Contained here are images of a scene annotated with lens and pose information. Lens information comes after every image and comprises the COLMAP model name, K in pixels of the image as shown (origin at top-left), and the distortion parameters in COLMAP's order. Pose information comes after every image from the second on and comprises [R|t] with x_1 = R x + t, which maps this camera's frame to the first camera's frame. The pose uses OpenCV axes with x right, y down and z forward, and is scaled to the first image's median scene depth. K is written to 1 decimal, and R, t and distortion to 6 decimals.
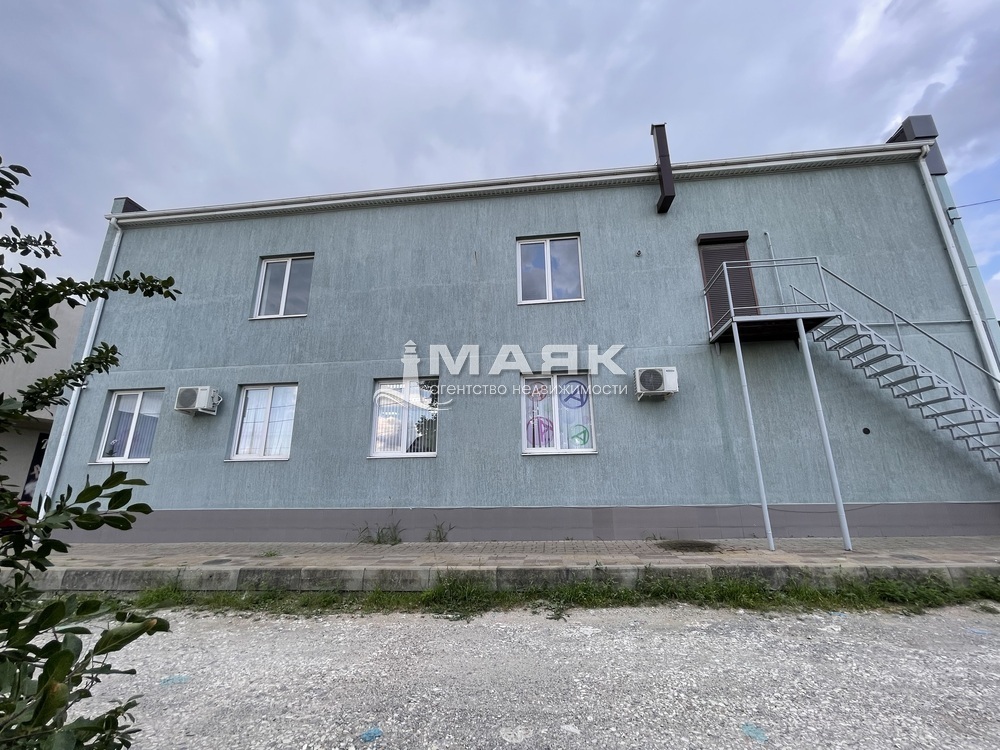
lens RADIAL K [[404.8, 0, 505.1], [0, 404.8, 374.3], [0, 0, 1]] dist [-0.000390, -0.000868]
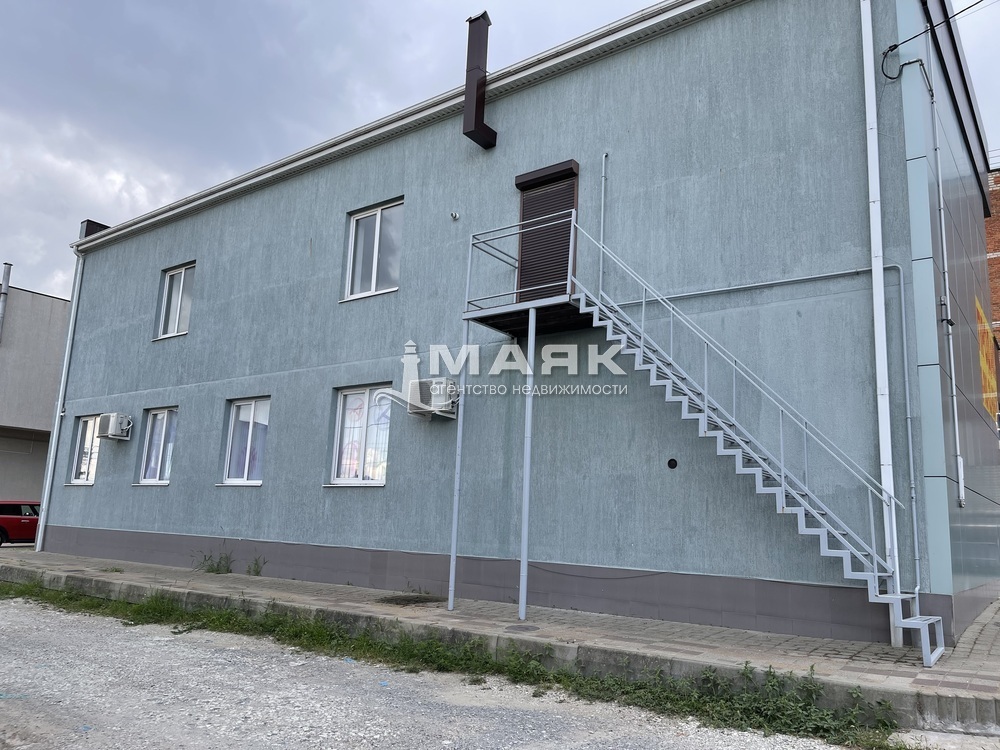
lens RADIAL K [[707.2, 0, 484.2], [0, 707.2, 409.4], [0, 0, 1]] dist [0.026318, -0.002428]
pose [[0.867763, -0.026937, -0.496248, 0.985665], [0.071968, 0.994816, 0.071846, -0.041181], [0.491740, -0.098059, 0.865203, -0.104352]]
